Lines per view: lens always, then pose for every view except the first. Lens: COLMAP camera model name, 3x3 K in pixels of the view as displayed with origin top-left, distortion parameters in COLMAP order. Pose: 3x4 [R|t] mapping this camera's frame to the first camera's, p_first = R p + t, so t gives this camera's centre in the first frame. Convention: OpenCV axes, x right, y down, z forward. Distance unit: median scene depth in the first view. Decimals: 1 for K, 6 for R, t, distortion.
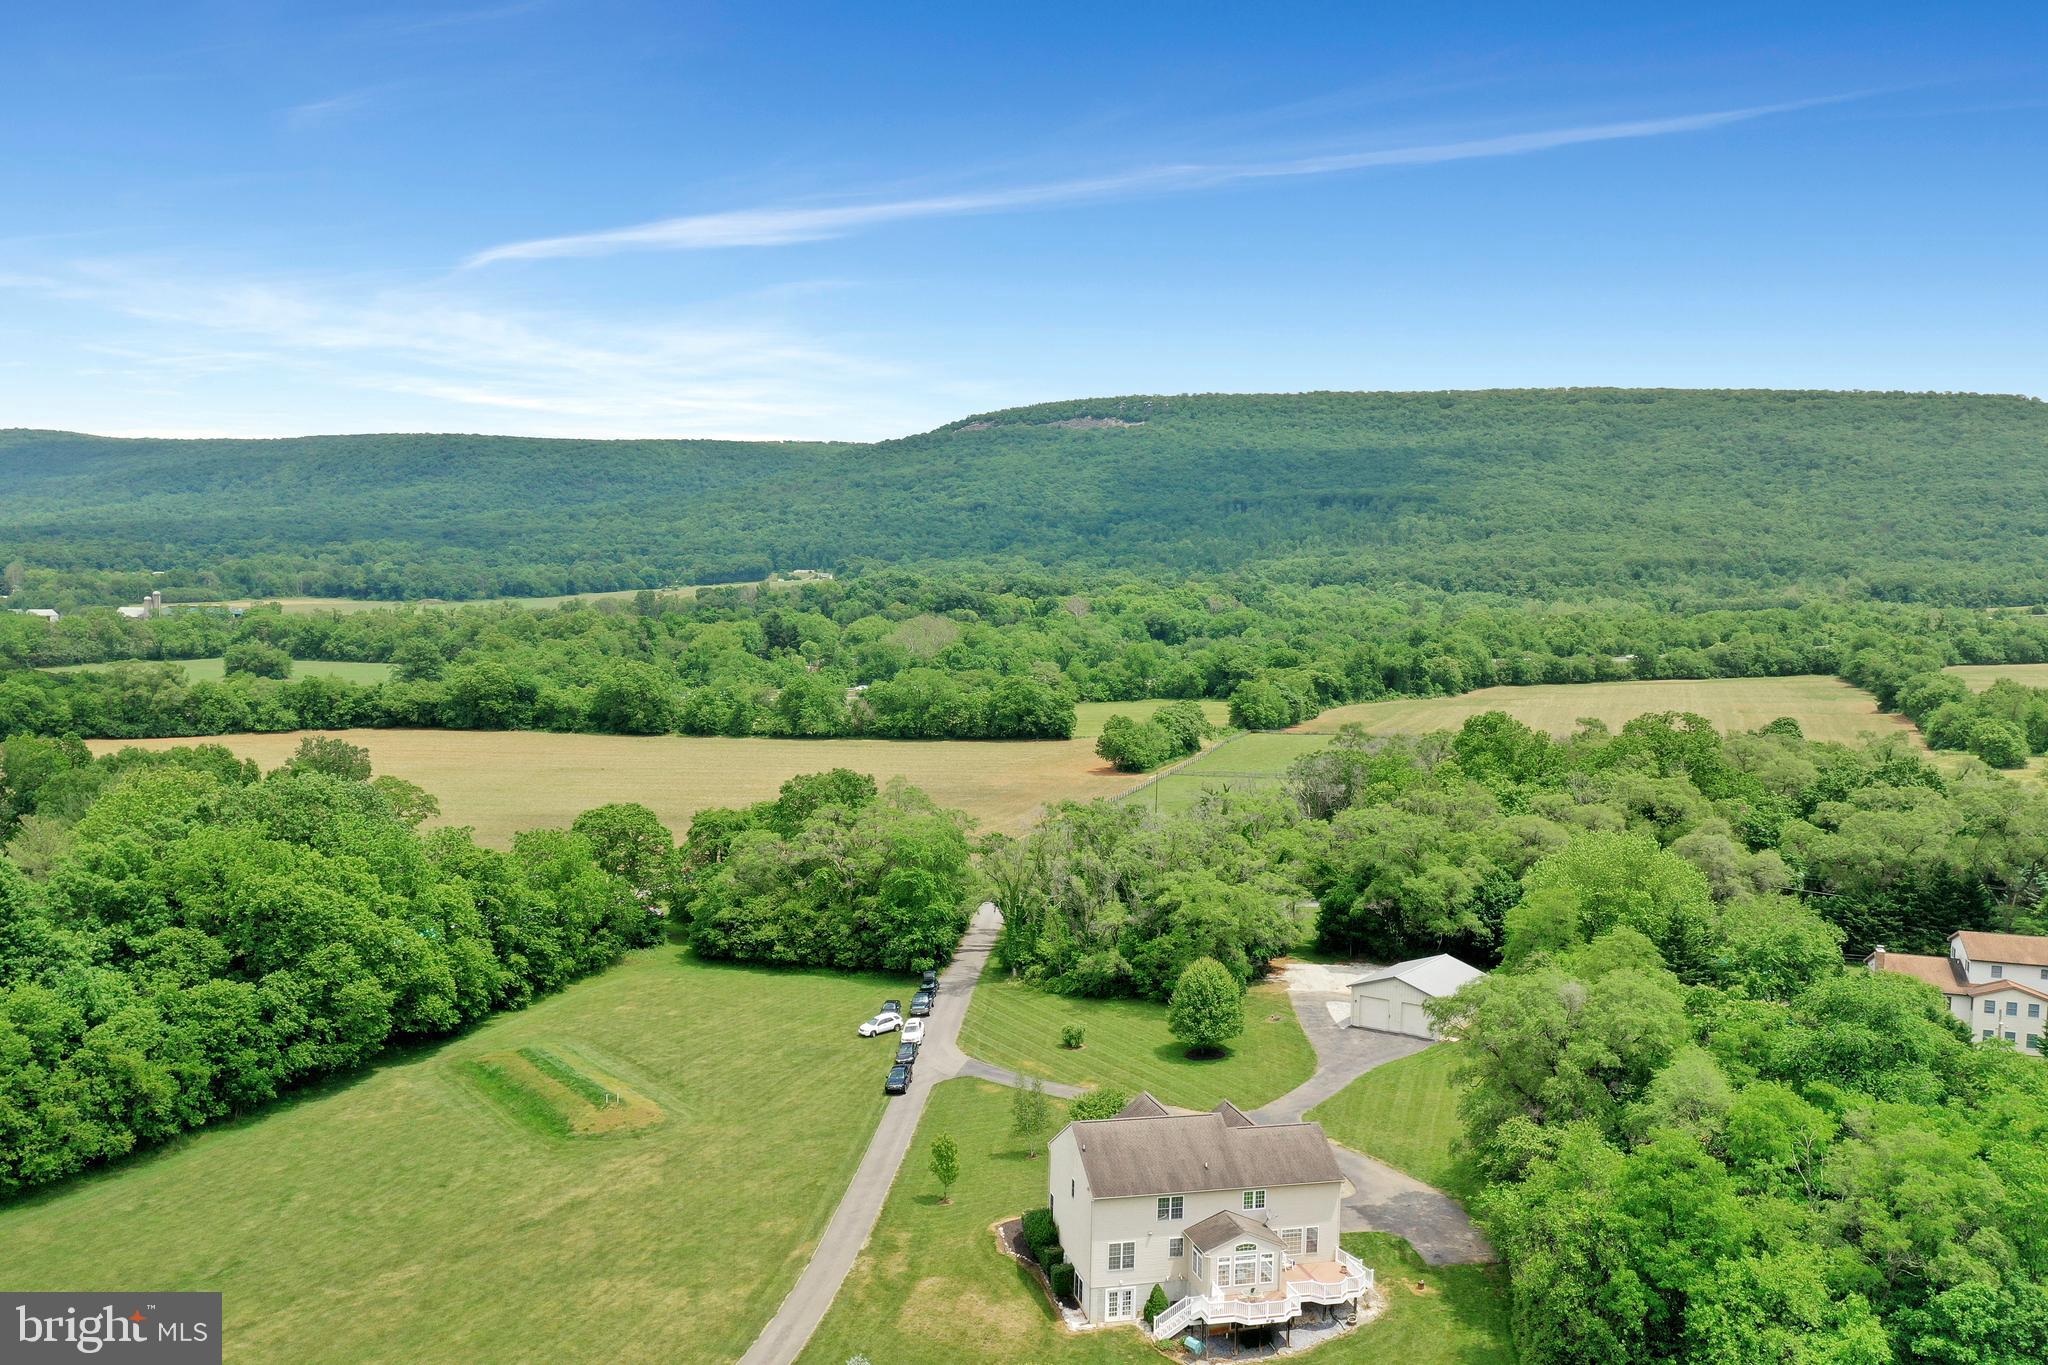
lens RADIAL K [[1625.2, 0, 1031.5], [0, 1625.2, 690.2], [0, 0, 1]] dist [0.003904, 0.013258]
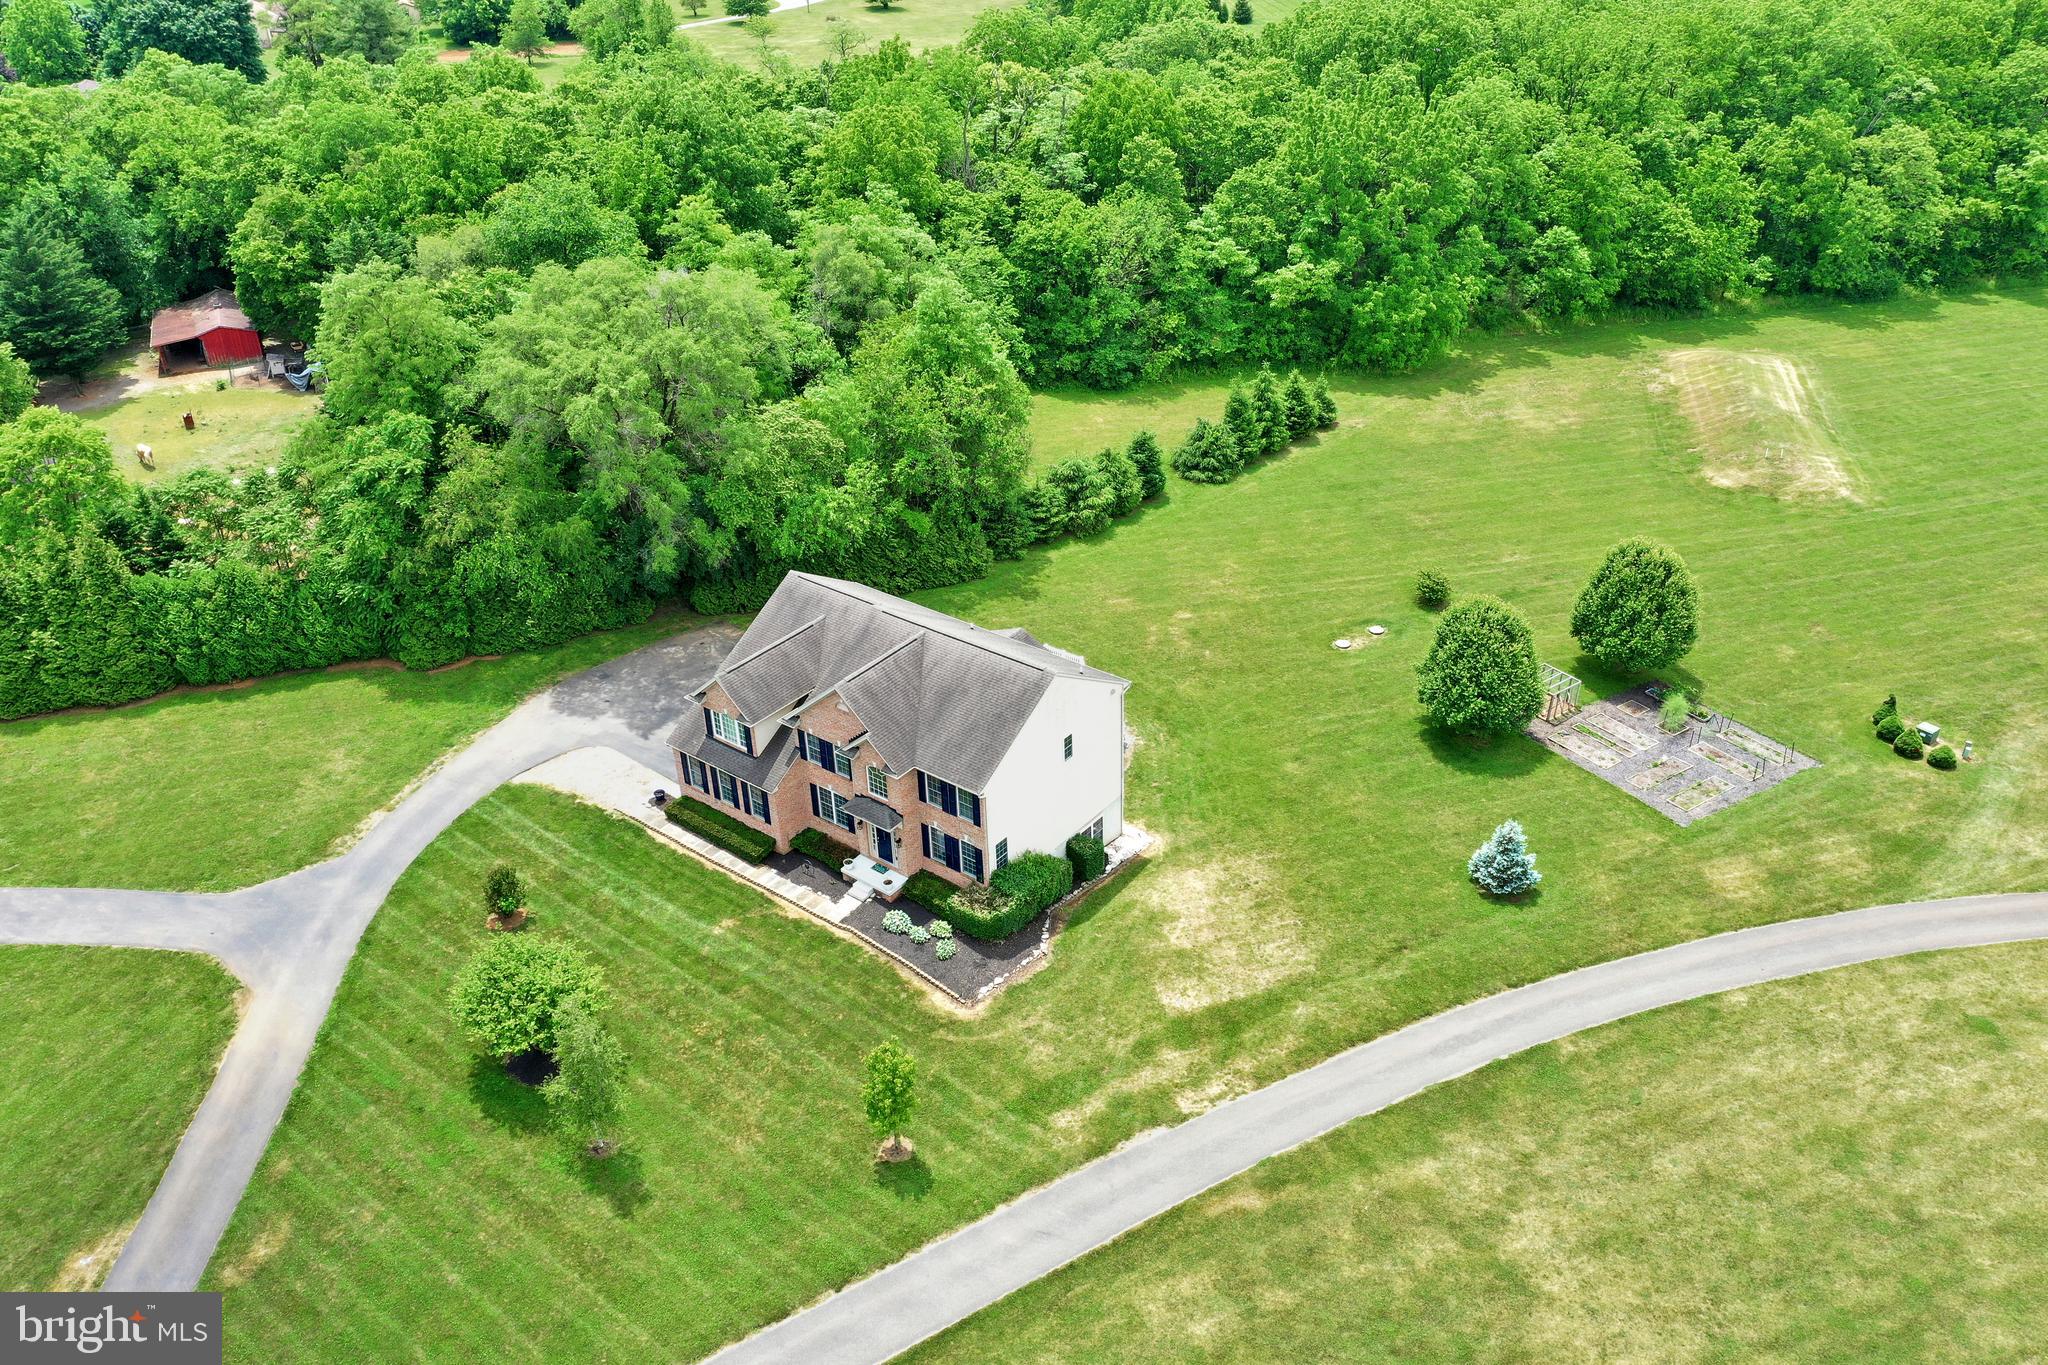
lens RADIAL K [[1636.8, 0, 1029.1], [0, 1636.8, 687.8], [0, 0, 1]] dist [0.005779, 0.005641]
pose [[-0.604502, -0.422331, 0.675437, -0.405907], [0.052047, 0.825144, 0.562519, -0.097220], [-0.794902, 0.375198, -0.476820, 1.304601]]
